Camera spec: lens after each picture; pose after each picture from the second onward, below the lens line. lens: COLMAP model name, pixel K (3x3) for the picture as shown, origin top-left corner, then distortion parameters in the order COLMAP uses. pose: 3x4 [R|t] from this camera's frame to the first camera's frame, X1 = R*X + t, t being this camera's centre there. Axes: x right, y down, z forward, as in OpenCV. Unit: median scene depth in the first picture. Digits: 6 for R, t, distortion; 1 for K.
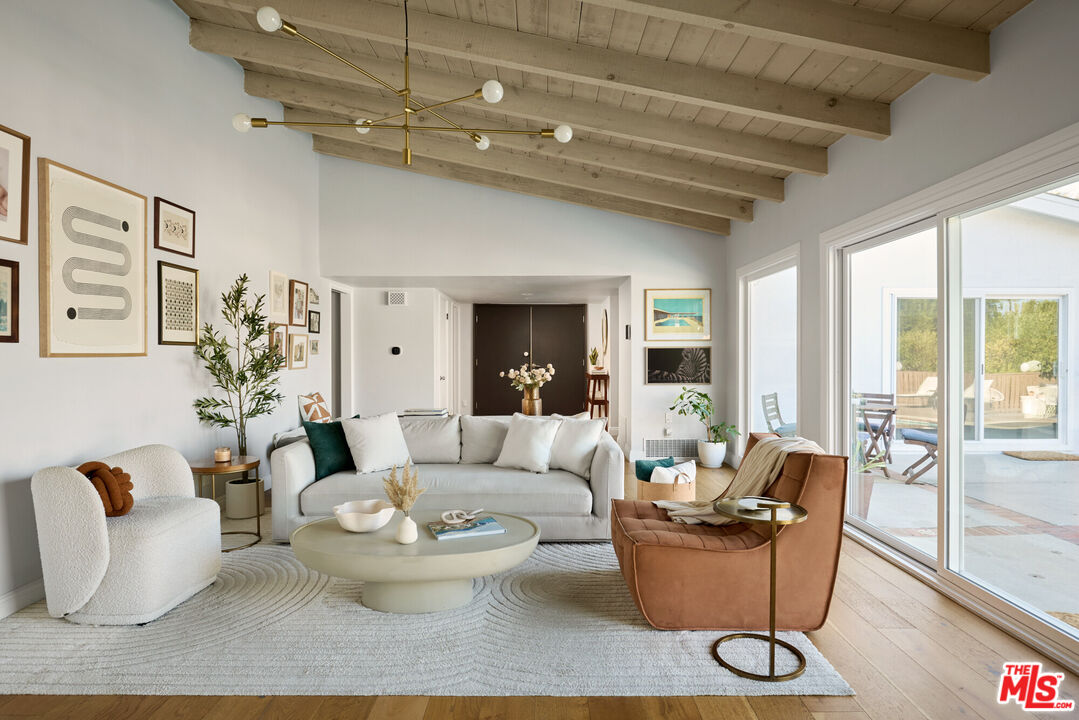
lens RADIAL K [[605.1, 0, 540.3], [0, 605.1, 359.4], [0, 0, 1]] dist [0.000740, -0.000599]
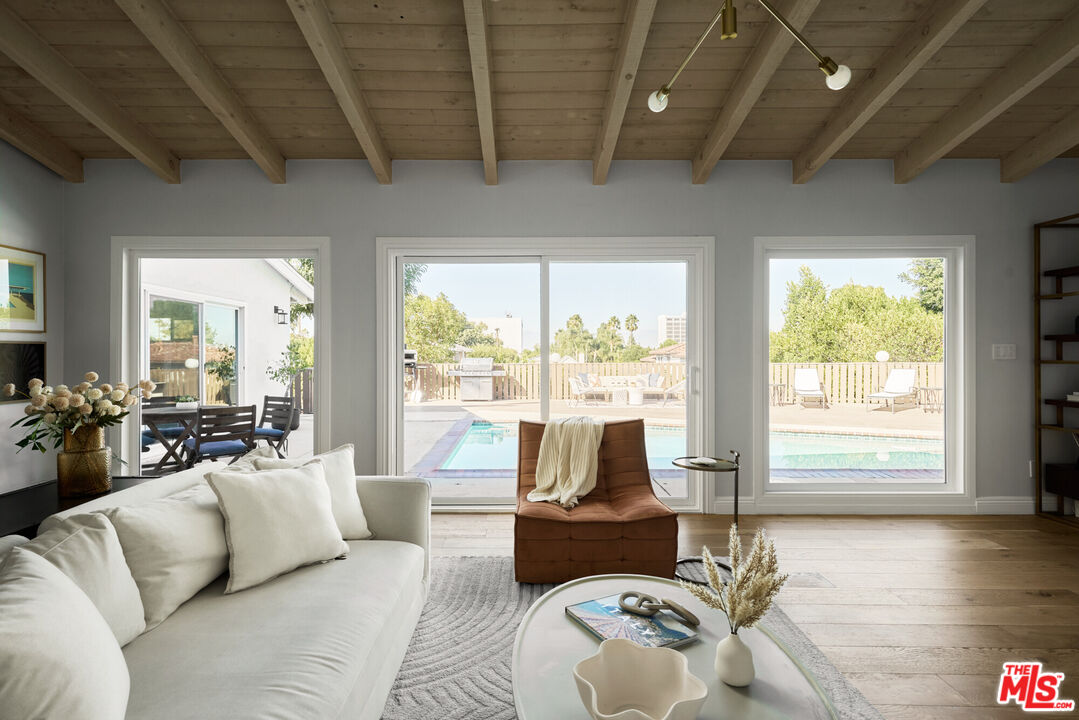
lens RADIAL K [[556.7, 0, 528.3], [0, 556.7, 354.5], [0, 0, 1]] dist [-0.001785, -0.000286]
pose [[-0.003317, 0.000103, 0.999994, -0.499883], [0.013190, 0.999913, -0.000059, -0.002042], [-0.999908, 0.013190, -0.003318, 0.775216]]
